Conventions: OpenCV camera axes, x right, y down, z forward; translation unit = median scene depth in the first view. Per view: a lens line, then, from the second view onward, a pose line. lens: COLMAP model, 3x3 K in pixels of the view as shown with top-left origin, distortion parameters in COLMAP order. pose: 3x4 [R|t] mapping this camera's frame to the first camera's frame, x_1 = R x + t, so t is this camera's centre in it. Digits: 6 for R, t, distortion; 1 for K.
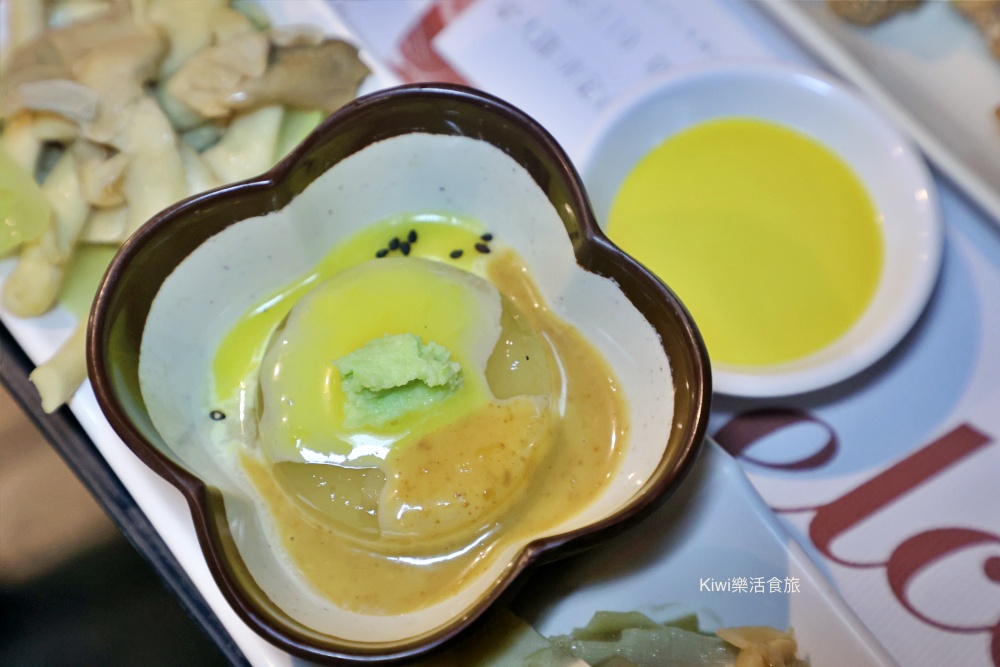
lens RADIAL K [[2348.5, 0, 499.9], [0, 2348.5, 335.2], [0, 0, 1]] dist [0.418191, 0.000000]
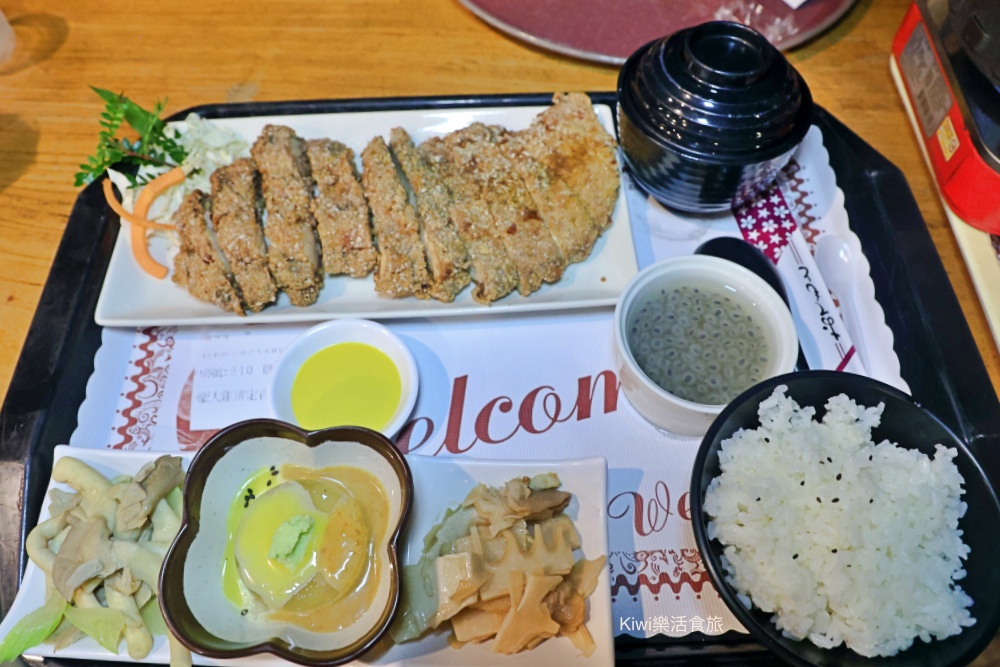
lens RADIAL K [[721.2, 0, 491.3], [0, 721.2, 338.0], [0, 0, 1]] dist [-0.048376, 0.020125]
pose [[0.626399, -0.695860, 0.351288, -0.029139], [0.715122, 0.692338, 0.096269, -0.044240], [-0.310200, 0.190911, 0.931305, 0.243439]]
